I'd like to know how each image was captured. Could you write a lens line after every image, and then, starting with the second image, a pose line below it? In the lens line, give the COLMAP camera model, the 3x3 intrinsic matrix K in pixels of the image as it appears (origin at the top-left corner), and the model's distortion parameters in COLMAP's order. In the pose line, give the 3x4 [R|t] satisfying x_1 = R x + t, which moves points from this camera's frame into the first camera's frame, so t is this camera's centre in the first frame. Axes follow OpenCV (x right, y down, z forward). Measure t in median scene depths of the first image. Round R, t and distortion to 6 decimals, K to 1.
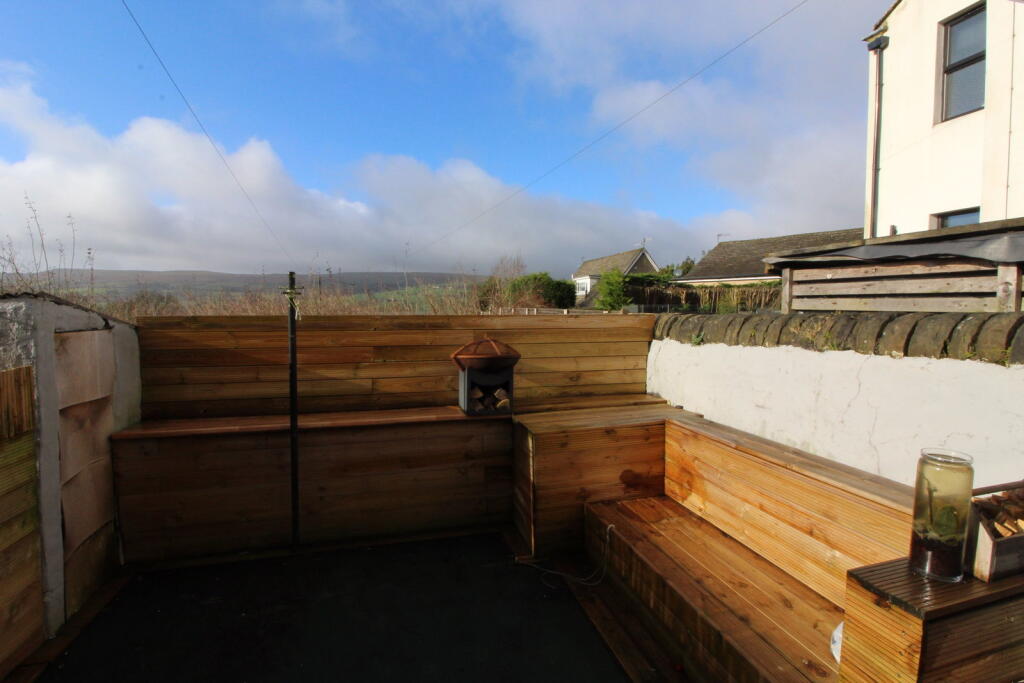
lens RADIAL K [[480.9, 0, 512.0], [0, 480.9, 341.5], [0, 0, 1]] dist [0.000351, -0.012830]
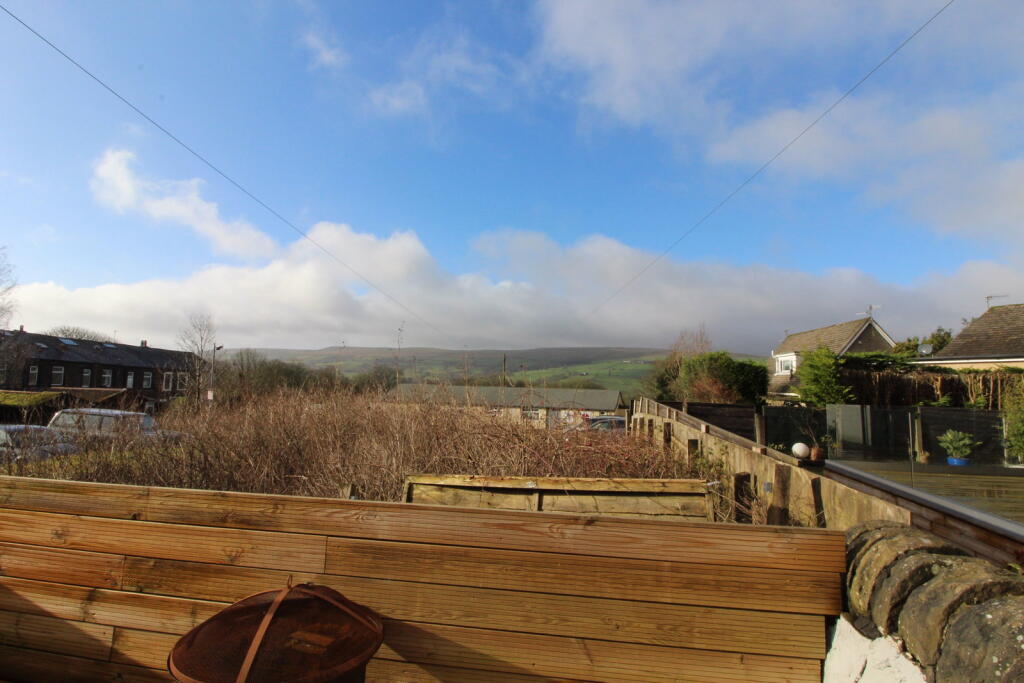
lens RADIAL K [[480.9, 0, 512.0], [0, 480.9, 341.5], [0, 0, 1]] dist [0.000351, -0.012830]
pose [[0.926902, -0.012946, -0.375079, 0.043578], [-0.045278, 0.988248, -0.146001, -0.026347], [0.372561, 0.152311, 0.915423, 0.123335]]
